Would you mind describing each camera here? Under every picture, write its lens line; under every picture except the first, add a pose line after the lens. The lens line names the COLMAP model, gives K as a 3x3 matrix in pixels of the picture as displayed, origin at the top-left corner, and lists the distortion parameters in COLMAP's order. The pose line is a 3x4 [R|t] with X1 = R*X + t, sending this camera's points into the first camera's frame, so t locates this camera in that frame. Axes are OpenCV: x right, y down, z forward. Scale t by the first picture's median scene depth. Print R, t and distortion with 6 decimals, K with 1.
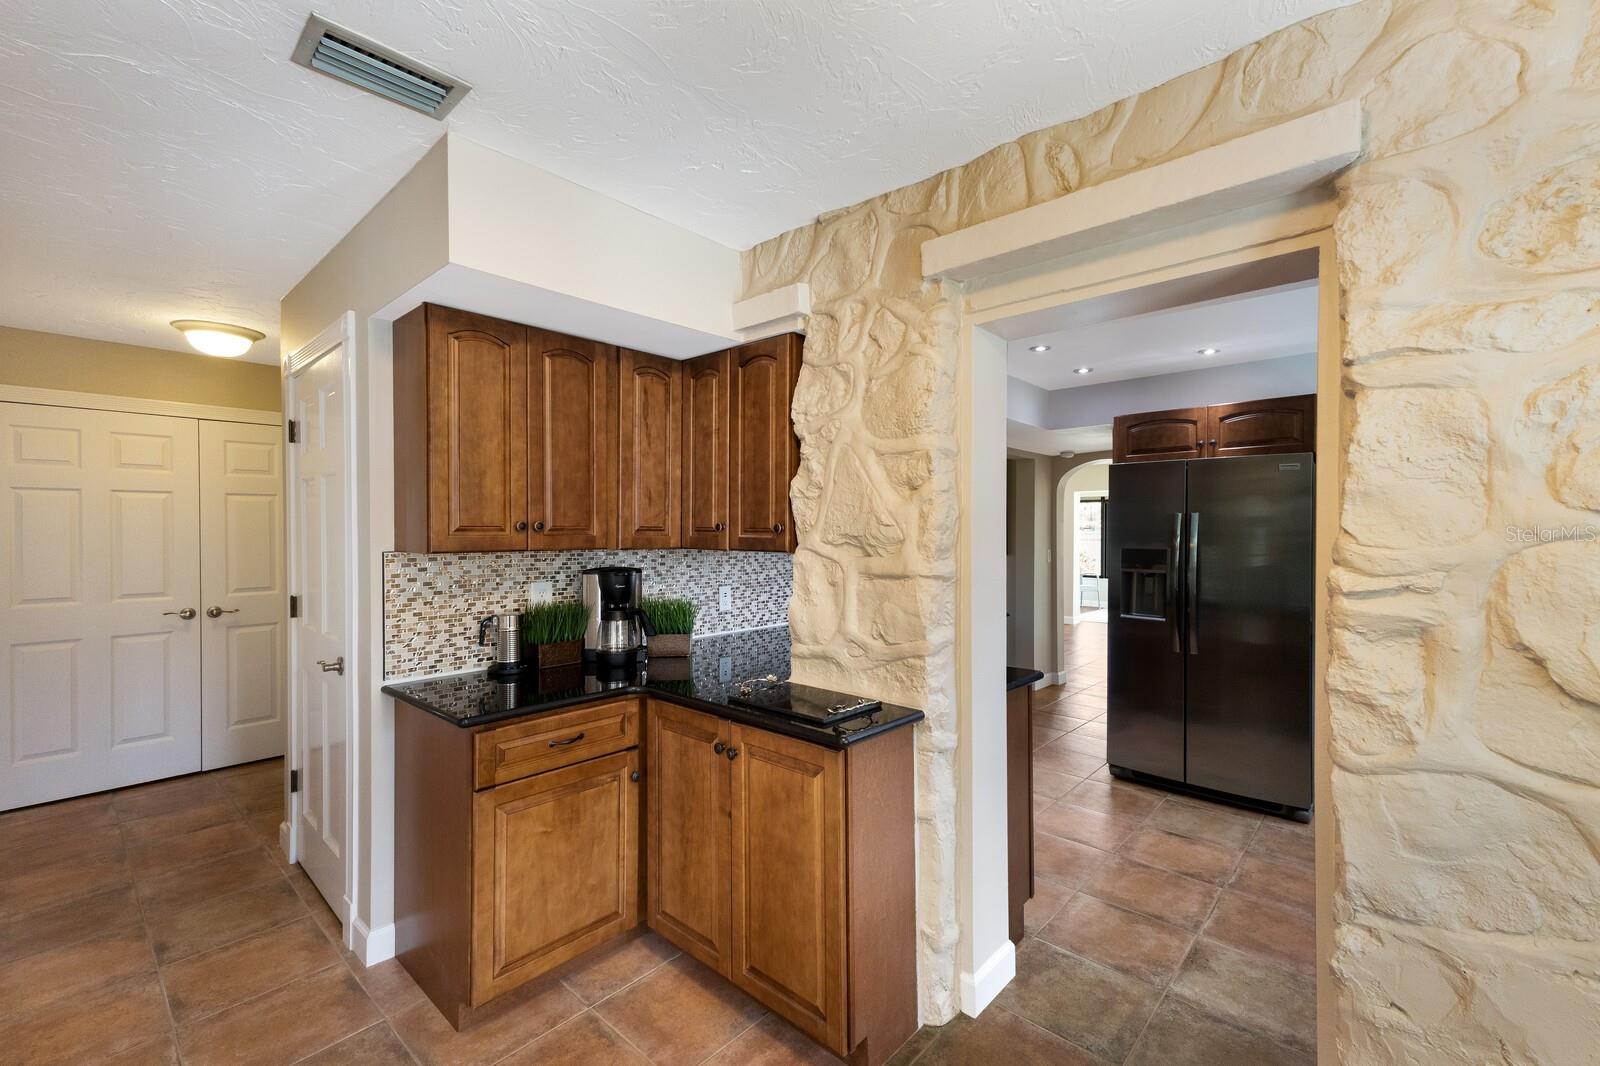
lens RADIAL K [[697.7, 0, 798.6], [0, 697.7, 529.1], [0, 0, 1]] dist [0.008585, -0.000043]
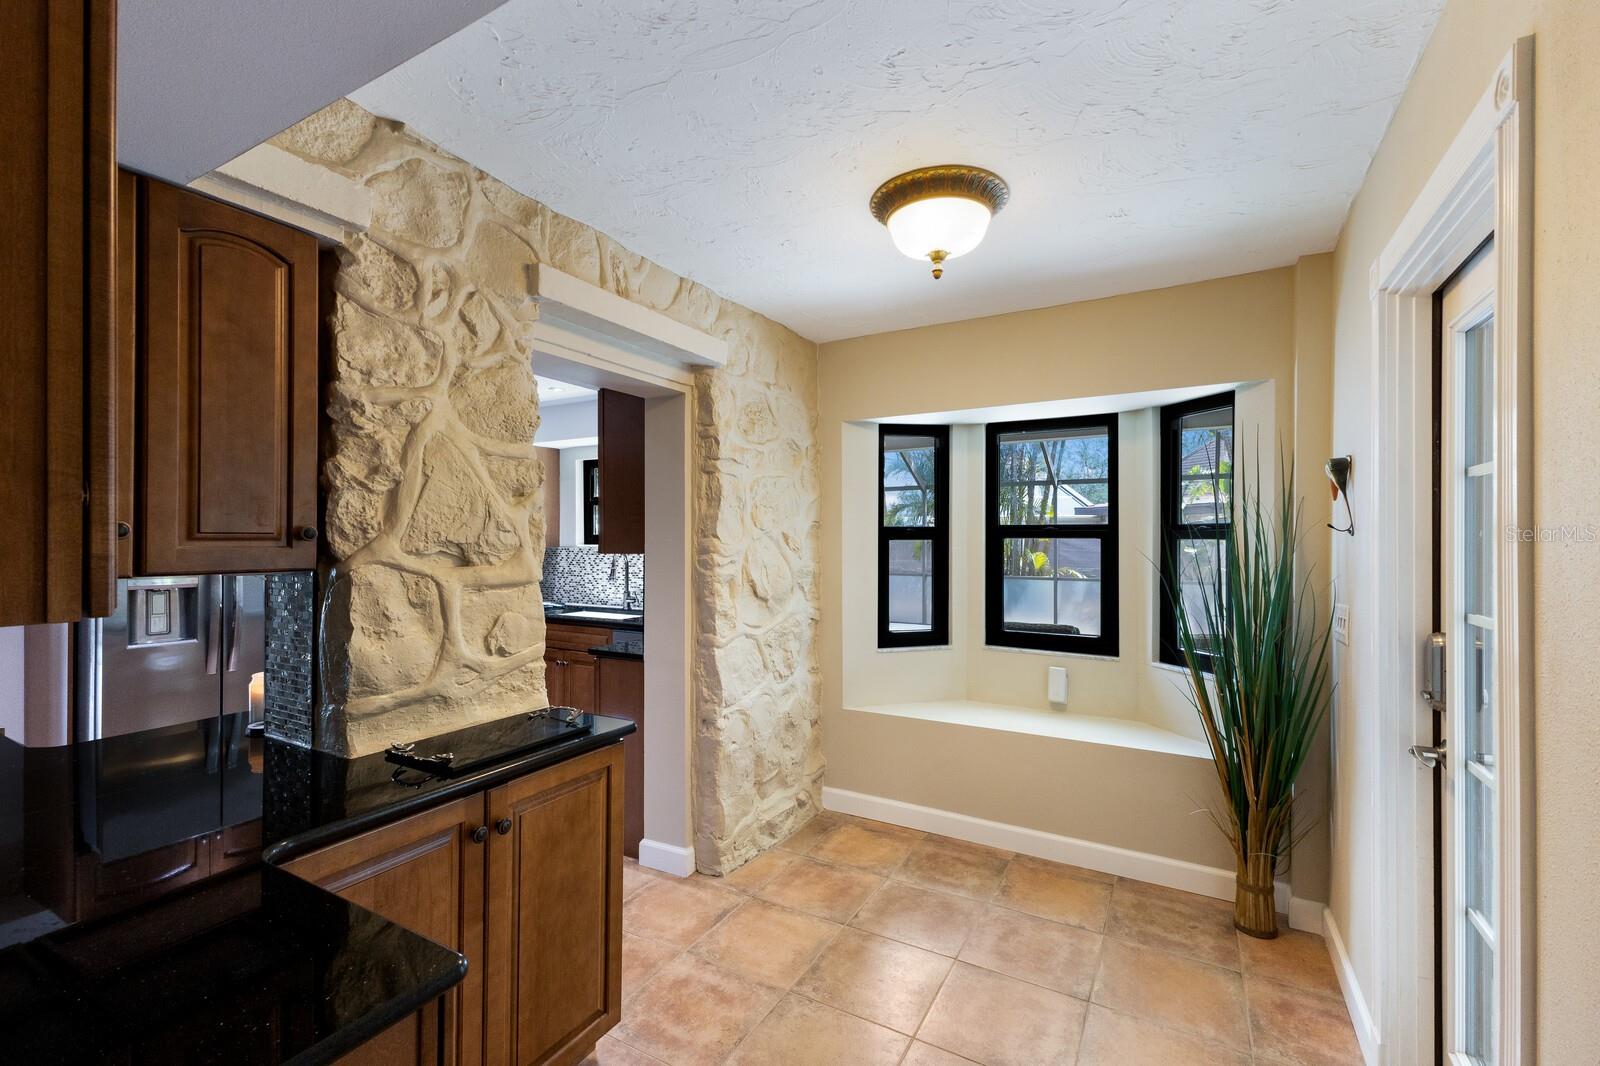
lens RADIAL K [[697.7, 0, 792.2], [0, 697.7, 539.1], [0, 0, 1]] dist [0.008585, -0.000043]
pose [[-0.233366, 0.001765, 0.972387, -0.871943], [0.004787, 0.999988, -0.000666, 0.007290], [-0.972377, 0.004500, -0.233372, 0.824176]]
